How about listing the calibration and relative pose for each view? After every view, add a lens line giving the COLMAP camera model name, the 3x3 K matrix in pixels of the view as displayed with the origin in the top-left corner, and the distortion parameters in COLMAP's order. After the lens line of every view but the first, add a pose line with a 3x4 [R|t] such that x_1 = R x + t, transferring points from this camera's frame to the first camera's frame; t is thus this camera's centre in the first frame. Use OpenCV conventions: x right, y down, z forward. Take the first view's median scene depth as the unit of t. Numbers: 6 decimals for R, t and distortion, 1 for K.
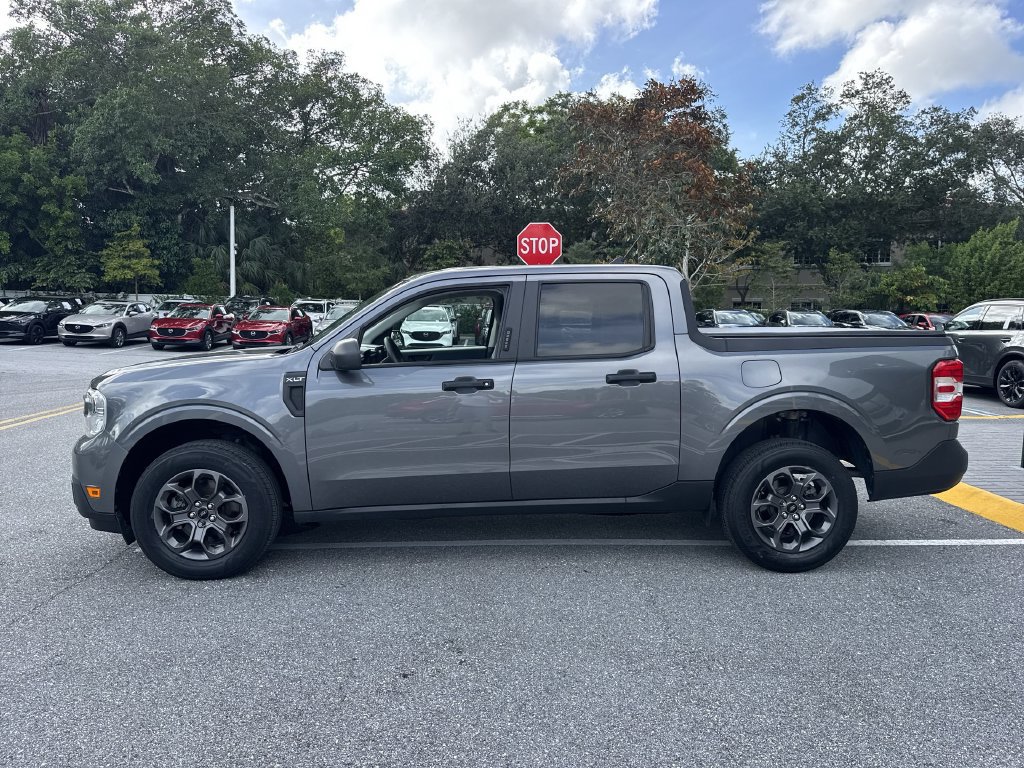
lens RADIAL K [[721.2, 0, 510.6], [0, 721.2, 373.5], [0, 0, 1]] dist [0.005270, -0.000446]
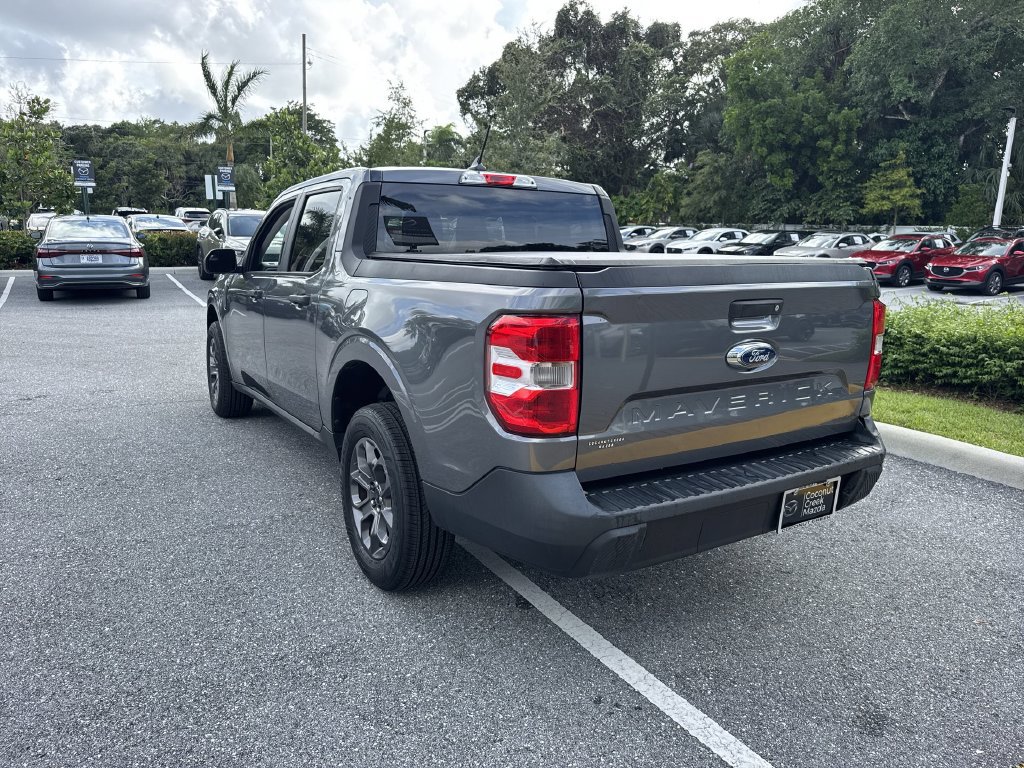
lens RADIAL K [[733.6, 0, 513.8], [0, 733.6, 383.2], [0, 0, 1]] dist [-0.008760, -0.003013]
pose [[0.456029, 0.168993, -0.873773, 0.139633], [-0.082791, 0.985604, 0.147412, -0.005762], [0.886106, 0.005117, 0.463455, 0.103012]]
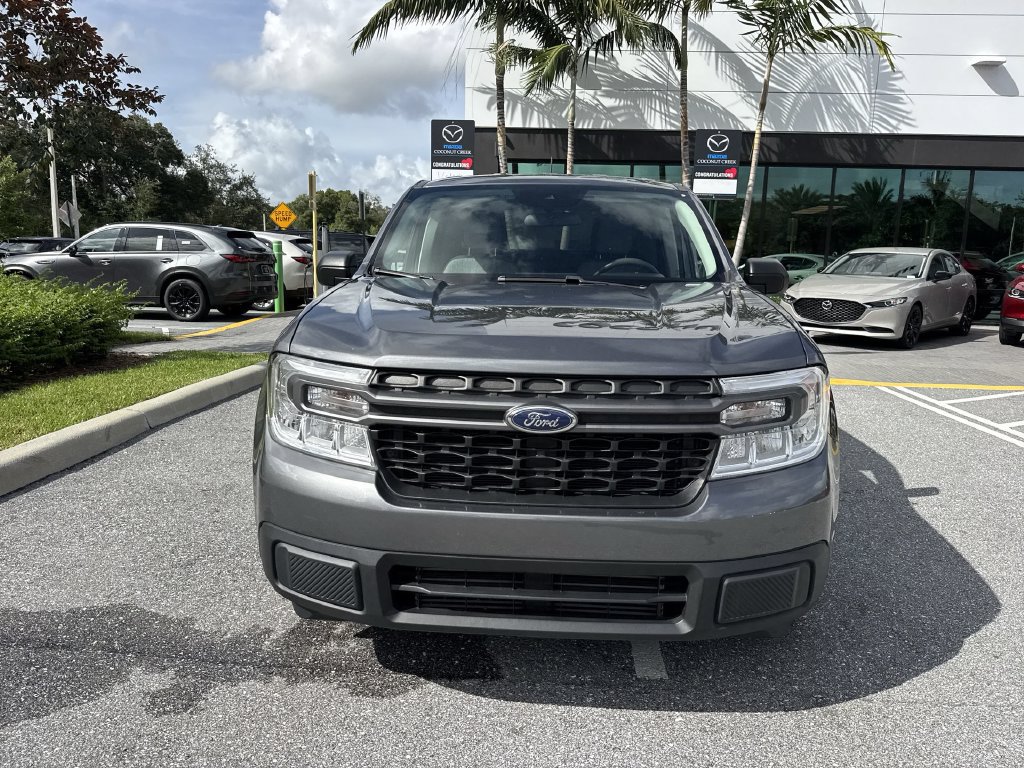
lens RADIAL K [[733.6, 0, 513.8], [0, 733.6, 383.2], [0, 0, 1]] dist [-0.008760, -0.003013]
pose [[0.090584, -0.168849, 0.981471, -0.141548], [0.055956, 0.984828, 0.164262, -0.007080], [-0.994316, 0.040040, 0.098657, 0.148171]]
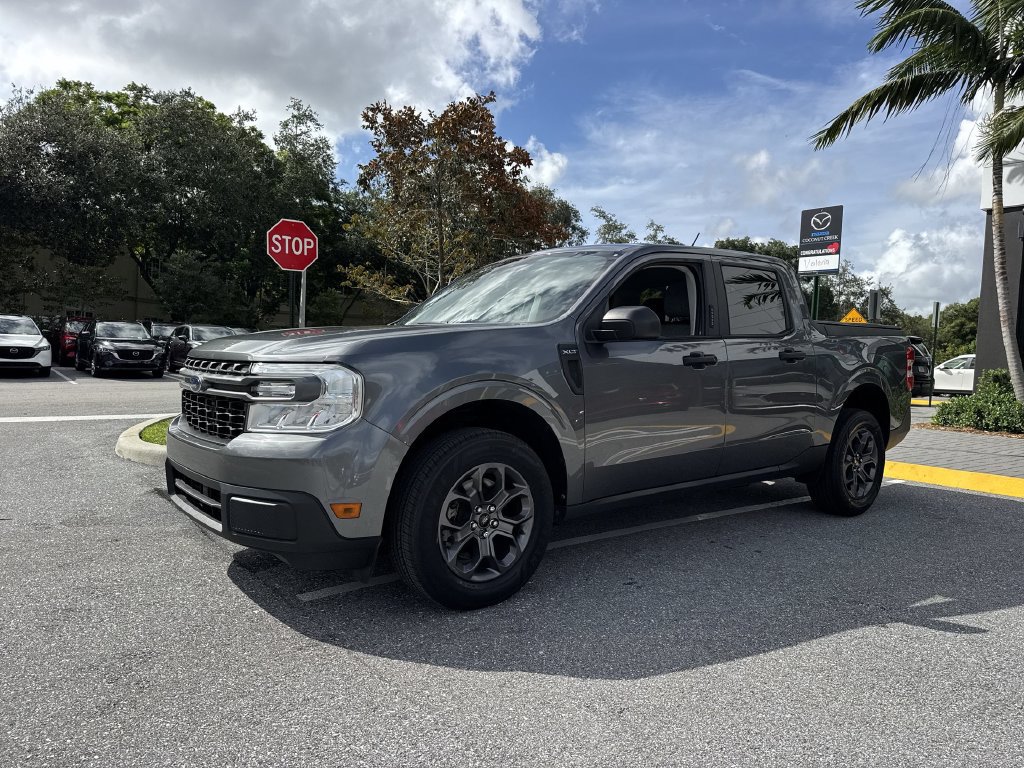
lens RADIAL K [[721.6, 0, 518.5], [0, 721.6, 381.3], [0, 0, 1]] dist [0.050513, -0.094962]
pose [[0.804929, -0.002939, 0.593364, -0.107633], [0.023134, 0.999383, -0.026432, 0.008622], [-0.592920, 0.035003, 0.804500, 0.044983]]
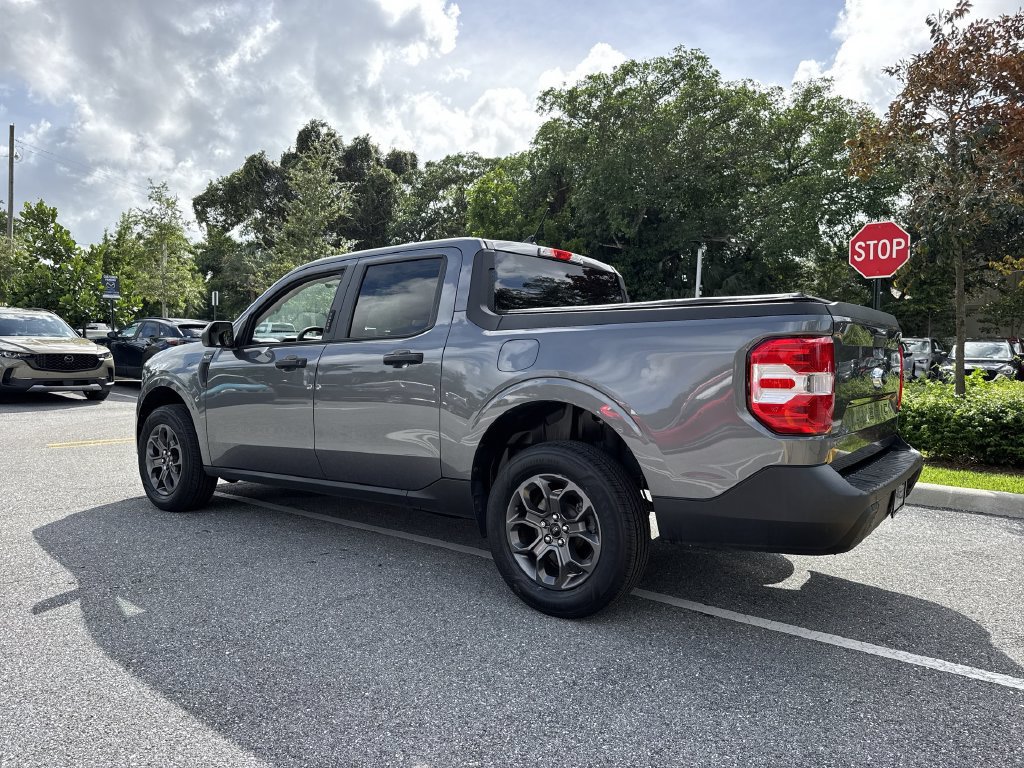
lens RADIAL K [[726.4, 0, 512.3], [0, 726.4, 394.1], [0, 0, 1]] dist [0.028902, -0.043722]
pose [[0.749203, 0.031463, -0.661592, 0.110413], [-0.055743, 0.998323, -0.015648, 0.007393], [0.659990, 0.048603, 0.749700, 0.050938]]
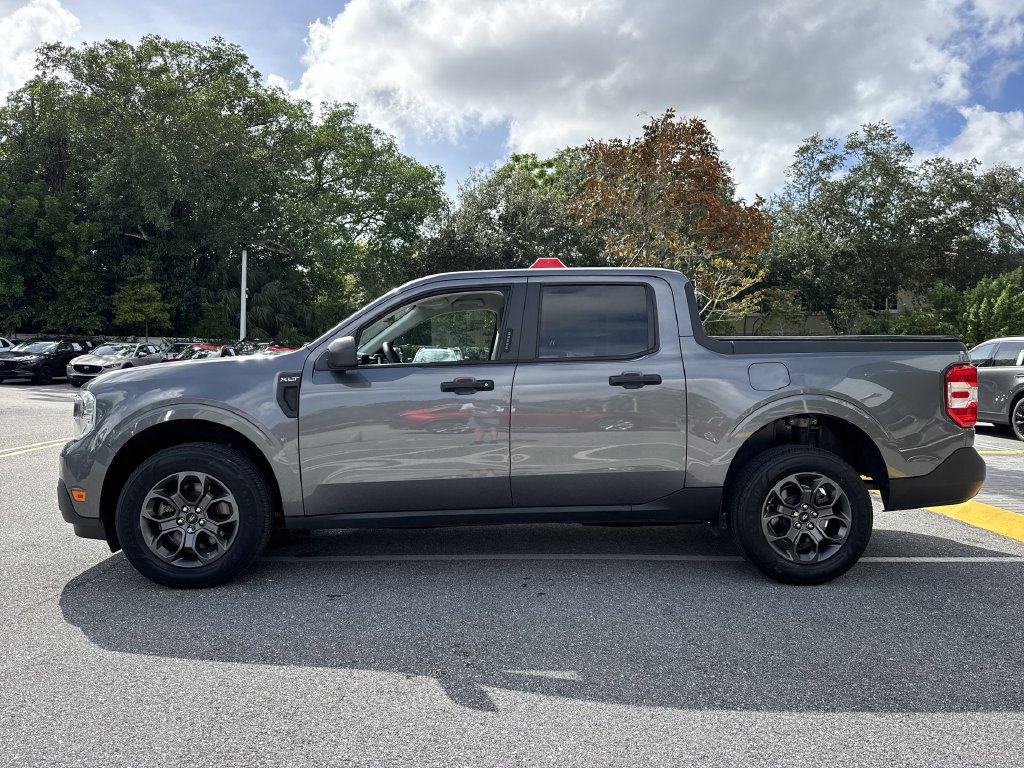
lens RADIAL K [[720.4, 0, 516.0], [0, 720.4, 381.3], [0, 0, 1]] dist [0.007816, -0.003409]
pose [[0.999984, 0.003974, -0.004116, -0.000328], [-0.004209, 0.998260, -0.058812, 0.008264], [0.003875, 0.058828, 0.998261, 0.003816]]
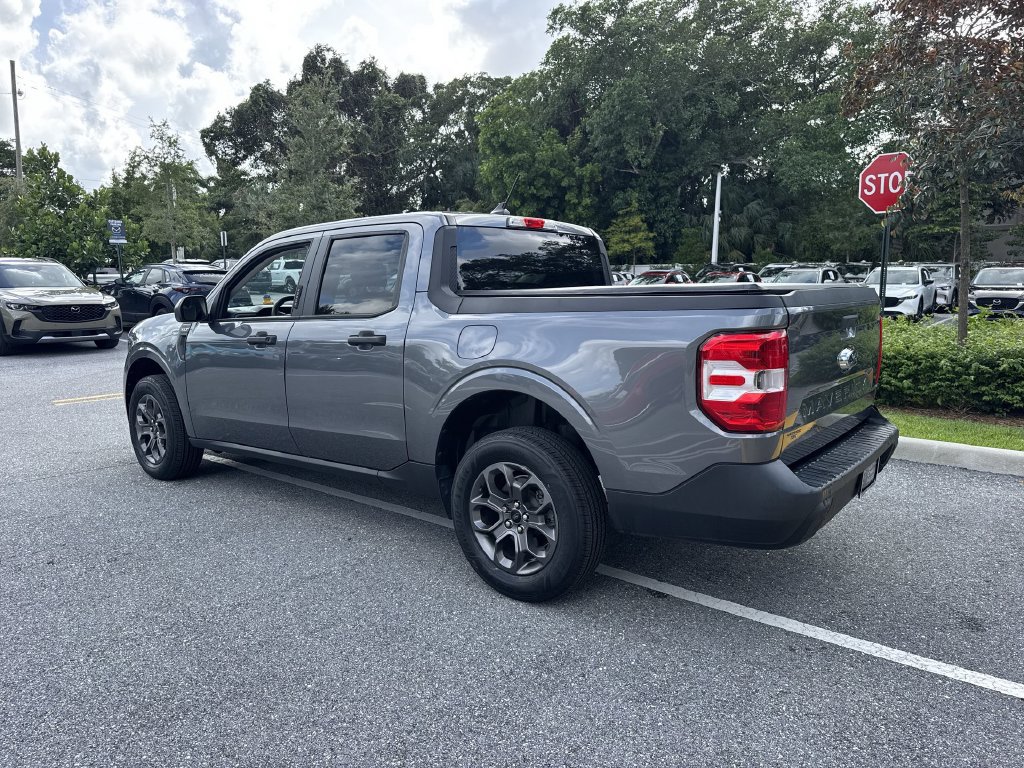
lens RADIAL K [[726.4, 0, 512.3], [0, 726.4, 394.1], [0, 0, 1]] dist [0.028902, -0.043722]
pose [[0.729859, 0.085603, -0.678216, 0.117223], [-0.038223, 0.995687, 0.084539, -0.001212], [0.682528, -0.035778, 0.729983, 0.057866]]
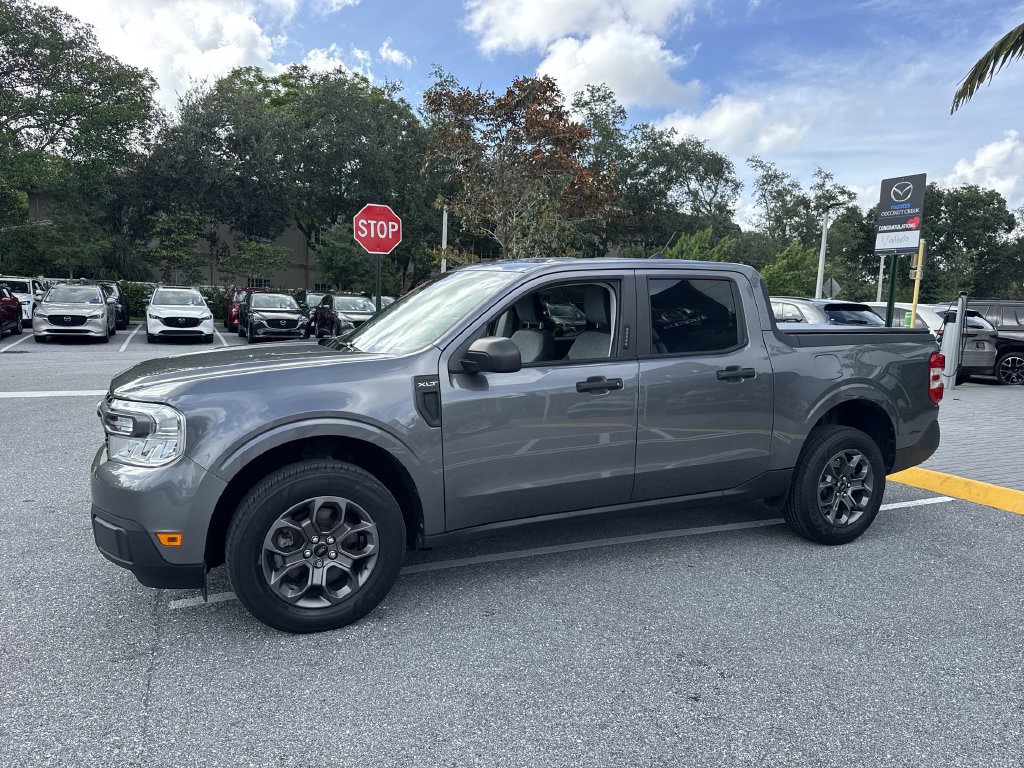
lens RADIAL K [[721.0, 0, 509.5], [0, 721.0, 385.5], [0, 0, 1]] dist [0.041275, -0.077321]
pose [[0.923850, -0.023900, 0.382008, -0.066694], [0.010849, 0.999283, 0.036283, -0.002286], [-0.382601, -0.029376, 0.923446, 0.021728]]
